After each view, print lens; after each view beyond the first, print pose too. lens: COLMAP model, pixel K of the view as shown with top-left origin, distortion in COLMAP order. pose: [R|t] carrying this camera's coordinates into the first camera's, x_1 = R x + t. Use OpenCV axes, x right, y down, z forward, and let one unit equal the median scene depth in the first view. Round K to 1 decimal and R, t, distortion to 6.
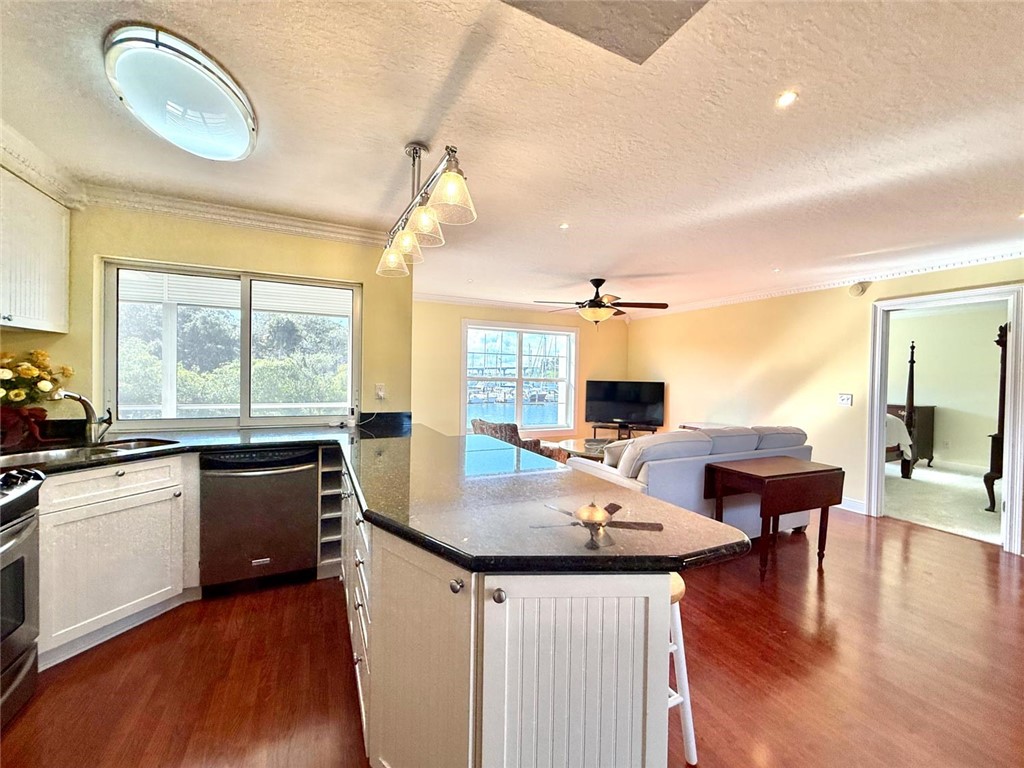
lens RADIAL K [[410.3, 0, 505.7], [0, 410.3, 382.9], [0, 0, 1]] dist [-0.000279, 0.000078]
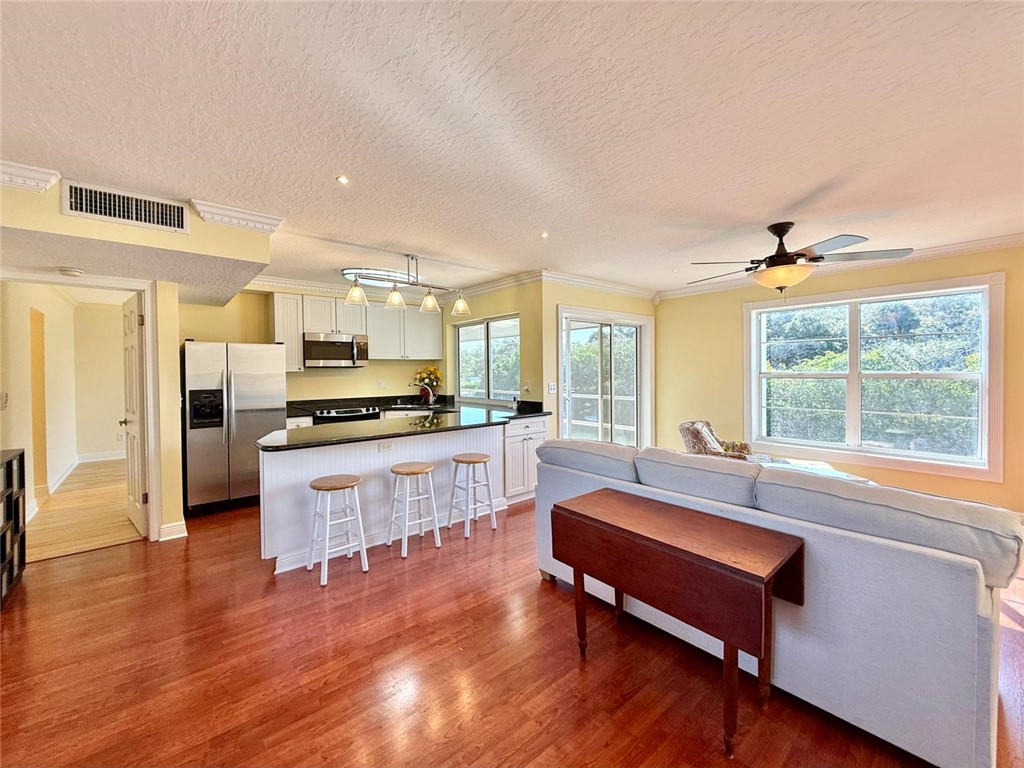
lens RADIAL K [[420.3, 0, 508.5], [0, 420.3, 374.4], [0, 0, 1]] dist [-0.001188, -0.000098]
pose [[0.257199, -0.012630, -0.966276, 1.112704], [-0.000654, 0.999912, -0.013243, 0.001075], [0.966358, 0.004039, 0.257168, 0.585913]]
